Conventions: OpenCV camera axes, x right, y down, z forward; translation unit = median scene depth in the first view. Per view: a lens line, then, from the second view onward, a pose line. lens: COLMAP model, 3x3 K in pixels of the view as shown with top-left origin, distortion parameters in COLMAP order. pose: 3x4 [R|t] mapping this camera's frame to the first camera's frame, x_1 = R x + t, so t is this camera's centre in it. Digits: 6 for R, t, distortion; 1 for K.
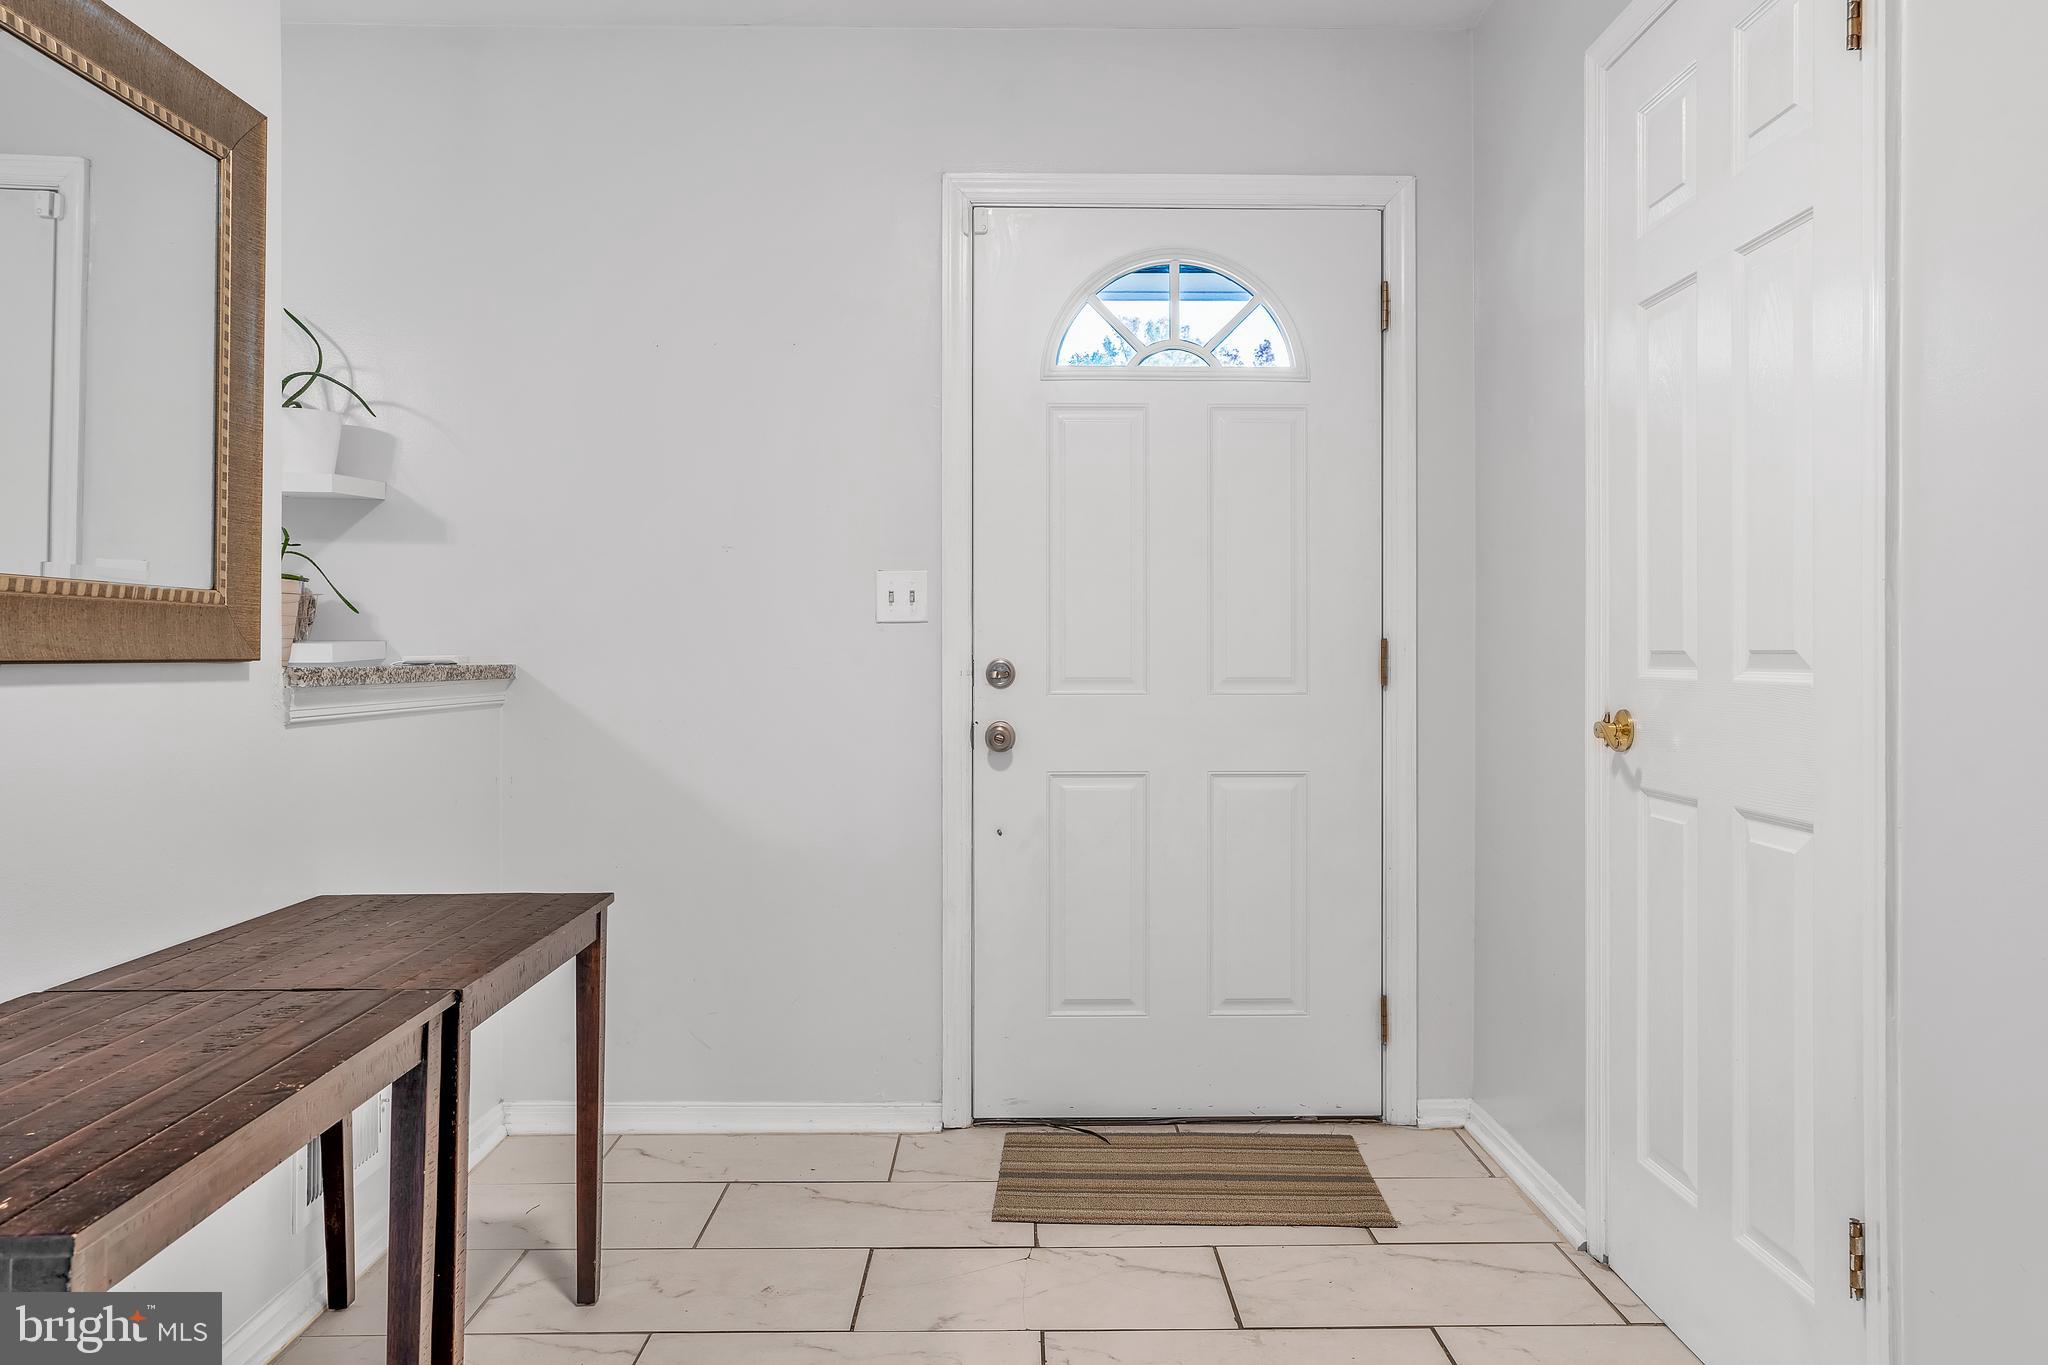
lens RADIAL K [[1394.0, 0, 1028.6], [0, 1394.0, 656.7], [0, 0, 1]] dist [-0.002735, 0.029040]
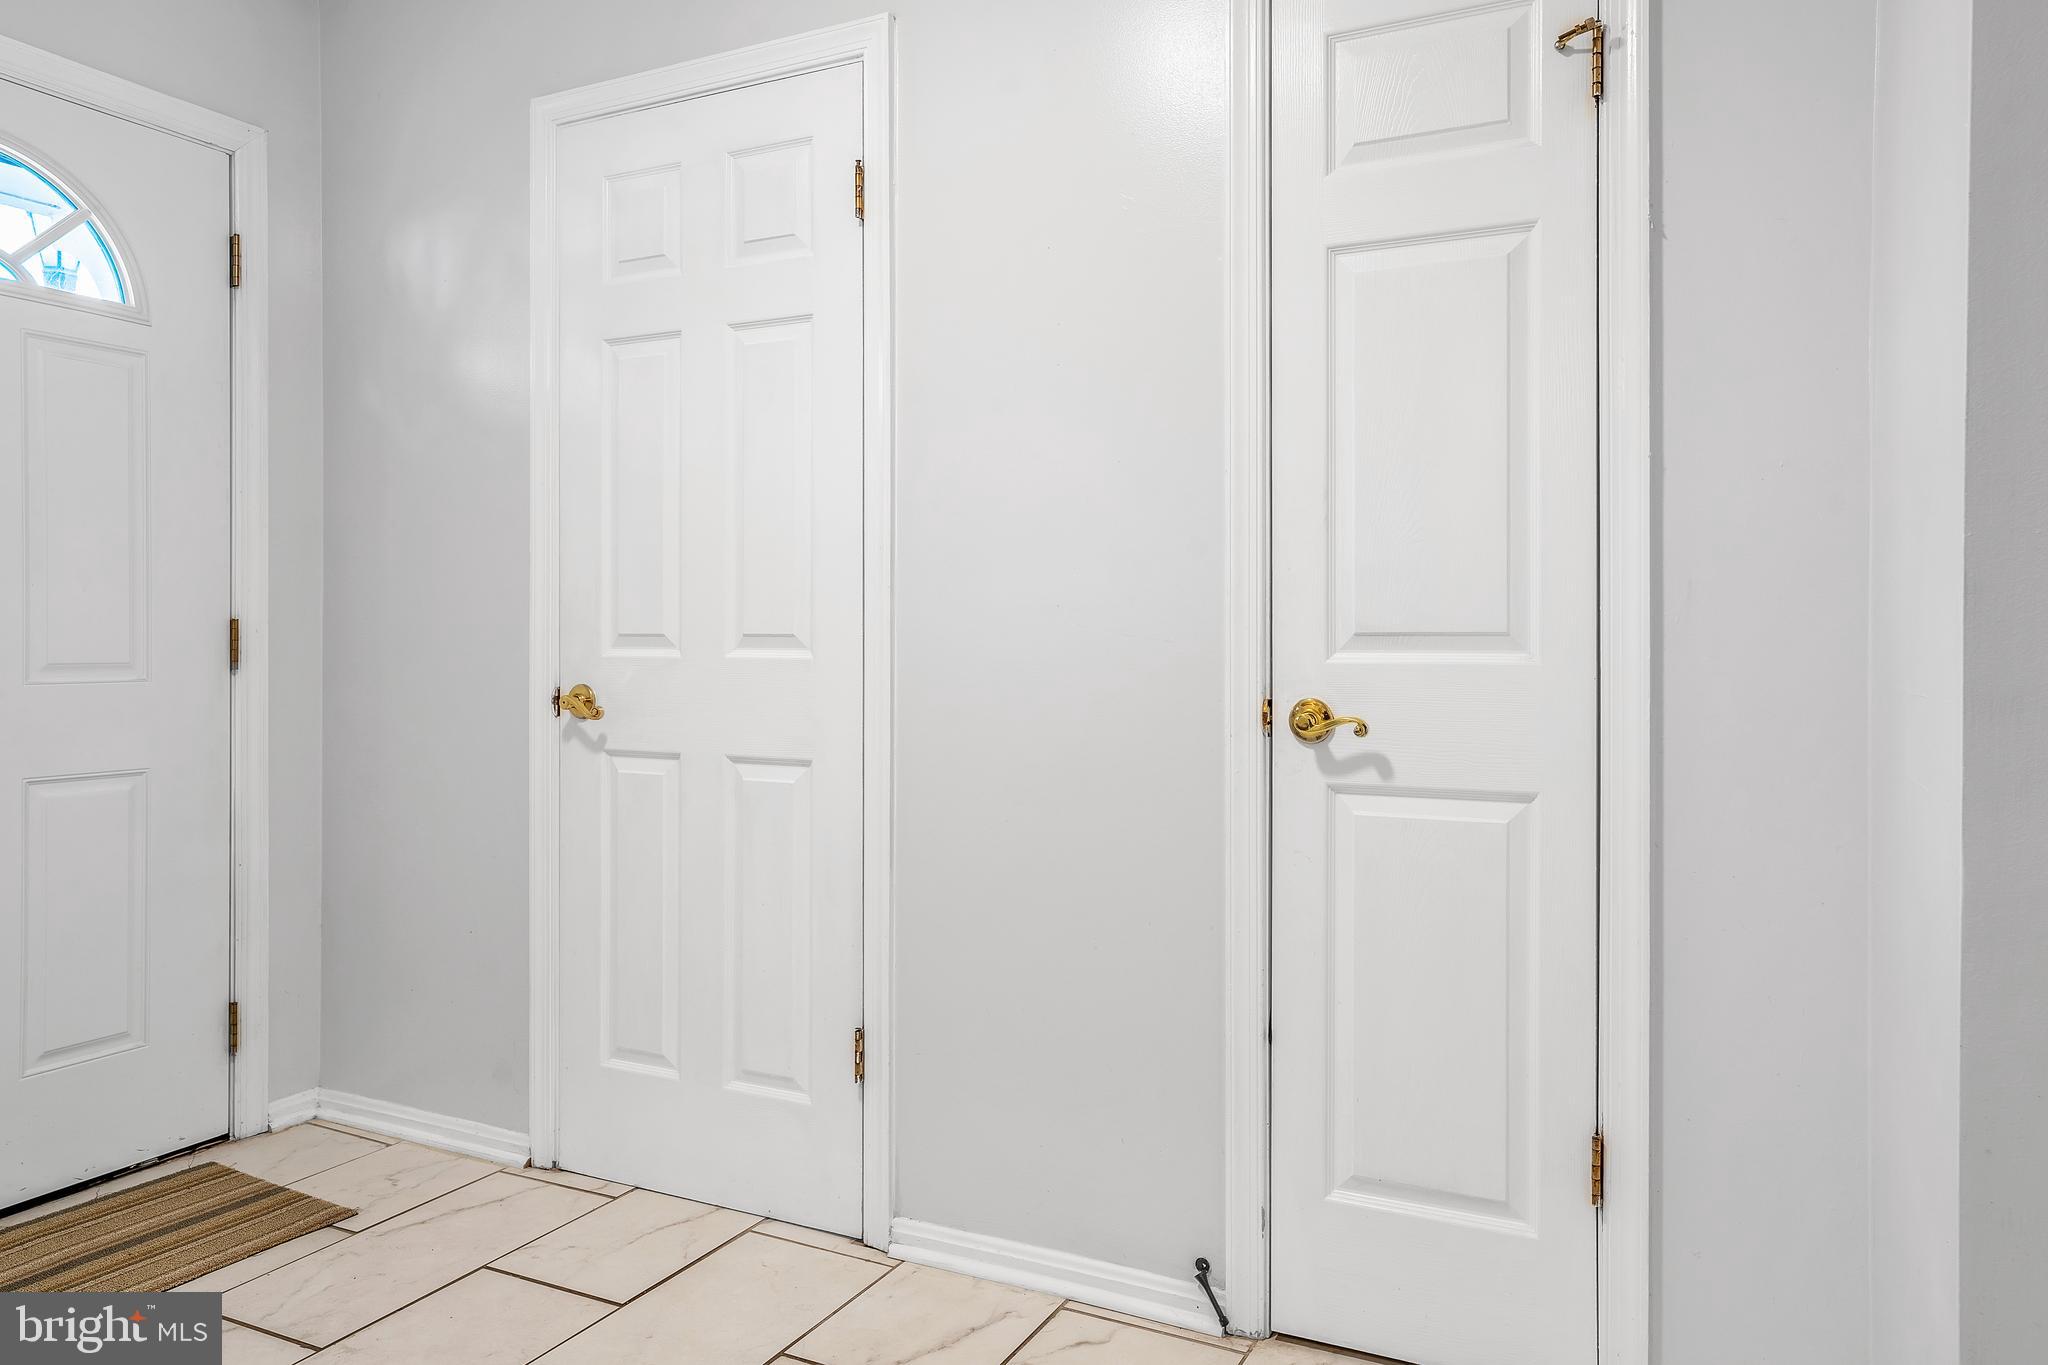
lens RADIAL K [[1394.0, 0, 1028.6], [0, 1394.0, 656.7], [0, 0, 1]] dist [-0.002735, 0.029040]
pose [[0.463264, -0.007830, 0.886186, -0.352976], [-0.001626, 0.999952, 0.009685, 0.002448], [-0.886219, -0.005928, 0.463229, 0.107437]]
